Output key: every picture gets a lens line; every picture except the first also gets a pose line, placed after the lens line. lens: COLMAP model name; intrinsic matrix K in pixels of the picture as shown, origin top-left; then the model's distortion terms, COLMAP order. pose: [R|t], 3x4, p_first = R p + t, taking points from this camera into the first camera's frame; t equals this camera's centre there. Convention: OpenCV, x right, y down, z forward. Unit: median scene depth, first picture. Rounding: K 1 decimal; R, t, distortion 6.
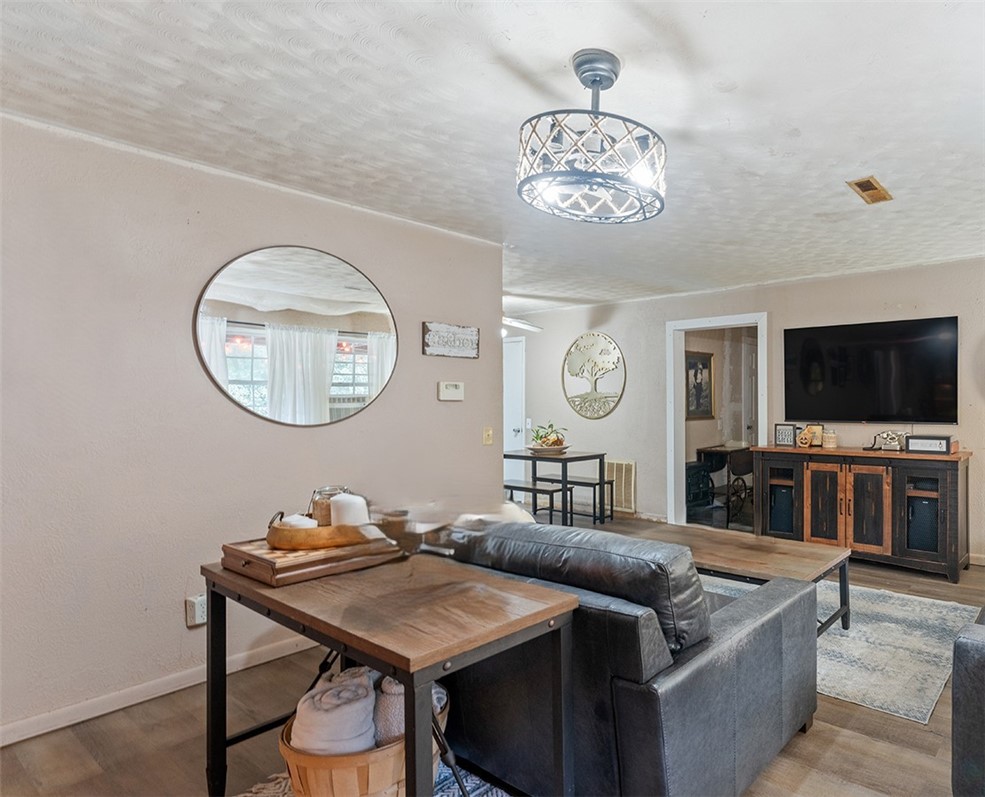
lens RADIAL K [[624.6, 0, 492.5], [0, 624.6, 398.5], [0, 0, 1]] dist [-0.001313, -0.000544]
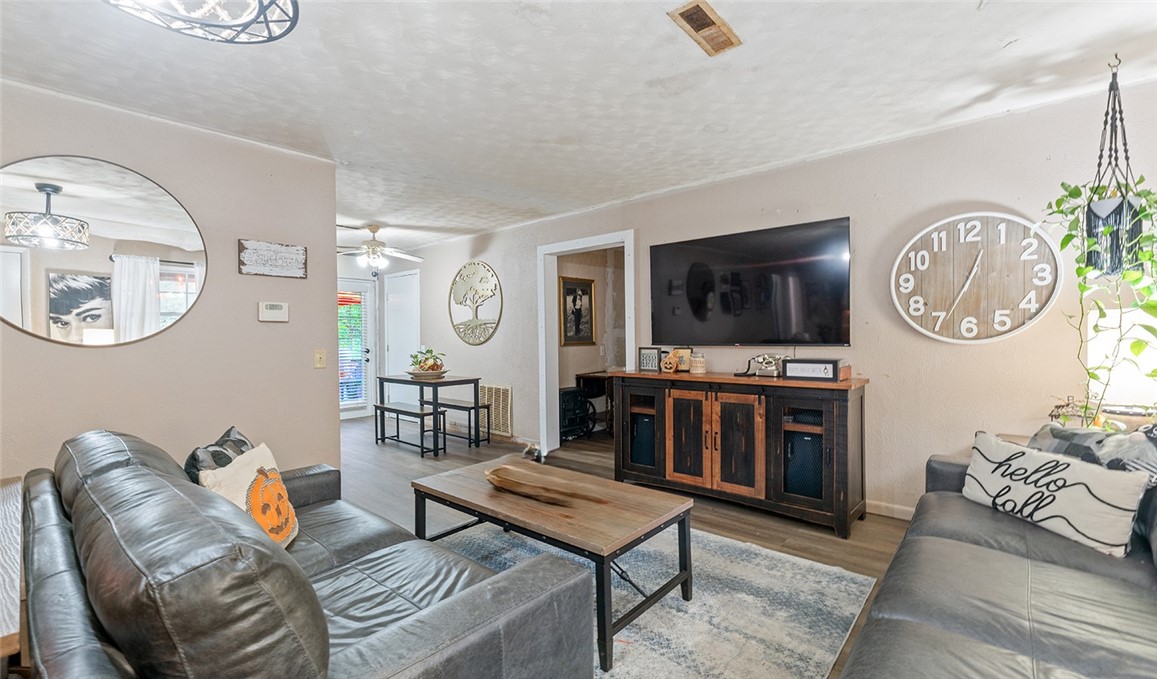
lens RADIAL K [[489.1, 0, 414.0], [0, 489.1, 336.1], [0, 0, 1]] dist [-0.000811, -0.000049]
pose [[0.992999, -0.002939, -0.118087, 0.226967], [0.003085, 0.999995, 0.001051, 0.024186], [0.118084, -0.001408, 0.993003, 0.261790]]
